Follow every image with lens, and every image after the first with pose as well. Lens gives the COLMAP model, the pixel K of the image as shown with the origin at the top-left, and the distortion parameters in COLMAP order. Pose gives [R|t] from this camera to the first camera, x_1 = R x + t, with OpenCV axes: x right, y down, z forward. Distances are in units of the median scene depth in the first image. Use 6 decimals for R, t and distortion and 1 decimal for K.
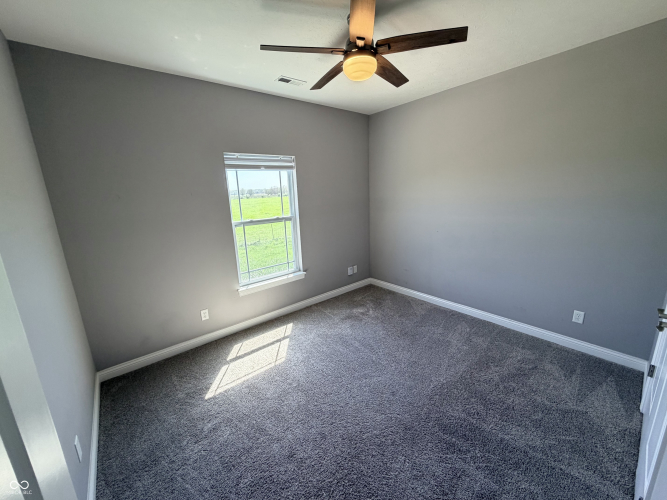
lens RADIAL K [[265.9, 0, 330.6], [0, 265.9, 249.9], [0, 0, 1]] dist [-0.000336, 0.000269]
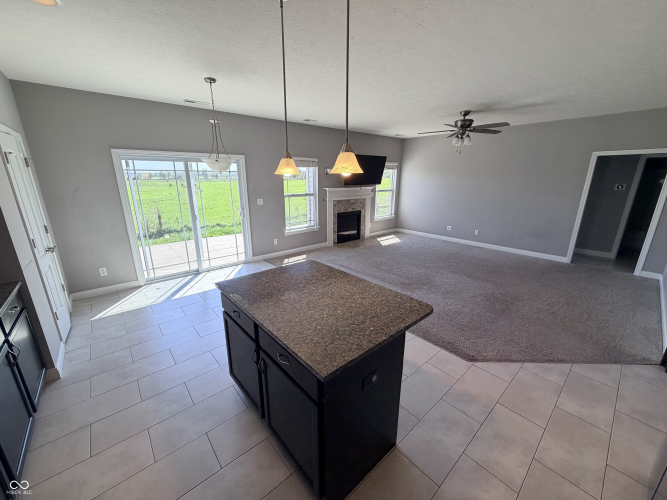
lens RADIAL K [[265.9, 0, 330.6], [0, 265.9, 249.9], [0, 0, 1]] dist [-0.000336, 0.000269]
pose [[0.999134, 0.030831, 0.027929, -0.743495], [-0.031974, 0.998629, 0.041444, 0.321712], [-0.026612, -0.042302, 0.998750, -1.311730]]
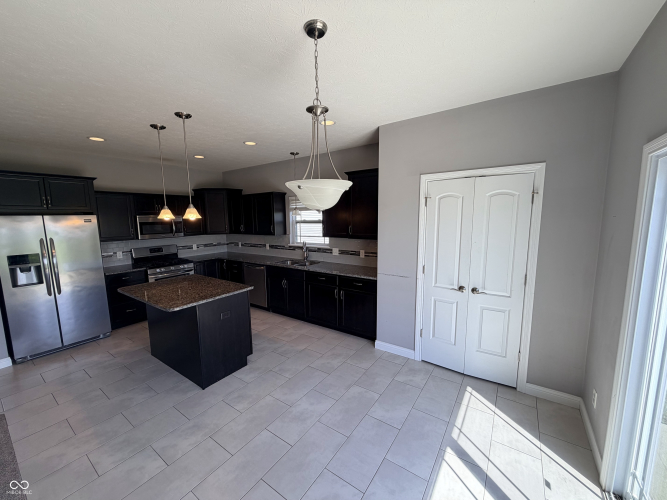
lens RADIAL K [[265.9, 0, 330.6], [0, 265.9, 249.9], [0, 0, 1]] dist [-0.000336, 0.000269]
pose [[-0.963889, 0.082731, -0.253129, -1.014098], [-0.010990, 0.937353, 0.348207, -0.001191], [0.266078, 0.338415, -0.902595, 0.108984]]
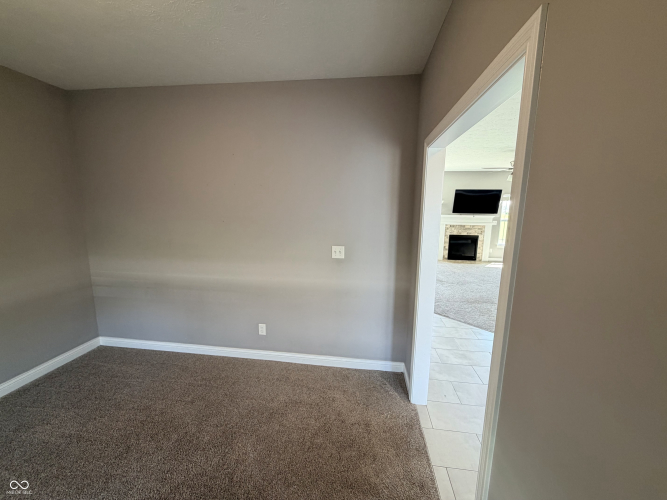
lens RADIAL K [[265.9, 0, 330.6], [0, 265.9, 249.9], [0, 0, 1]] dist [-0.000336, 0.000269]
pose [[0.681708, 0.161465, -0.713585, 0.379459], [-0.203592, 0.978685, 0.026953, 0.425771], [0.702726, 0.126906, 0.700050, -1.829395]]
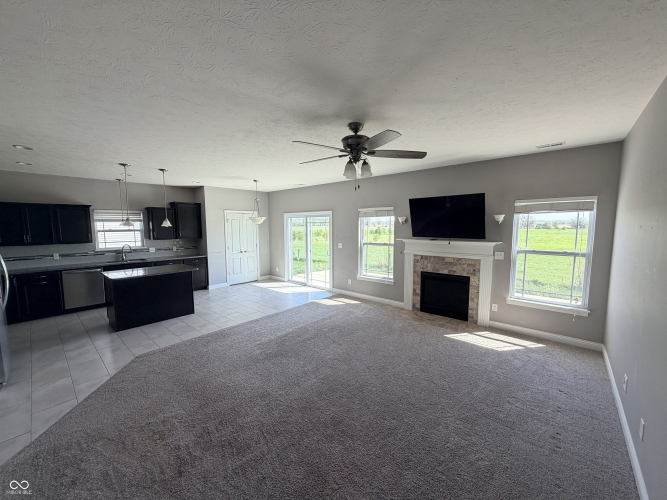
lens RADIAL K [[265.9, 0, 330.6], [0, 265.9, 249.9], [0, 0, 1]] dist [-0.000336, 0.000269]
pose [[0.150935, 0.128039, -0.980217, 0.747872], [-0.223867, 0.970243, 0.092264, -0.011763], [0.962861, 0.205512, 0.175107, -0.143134]]
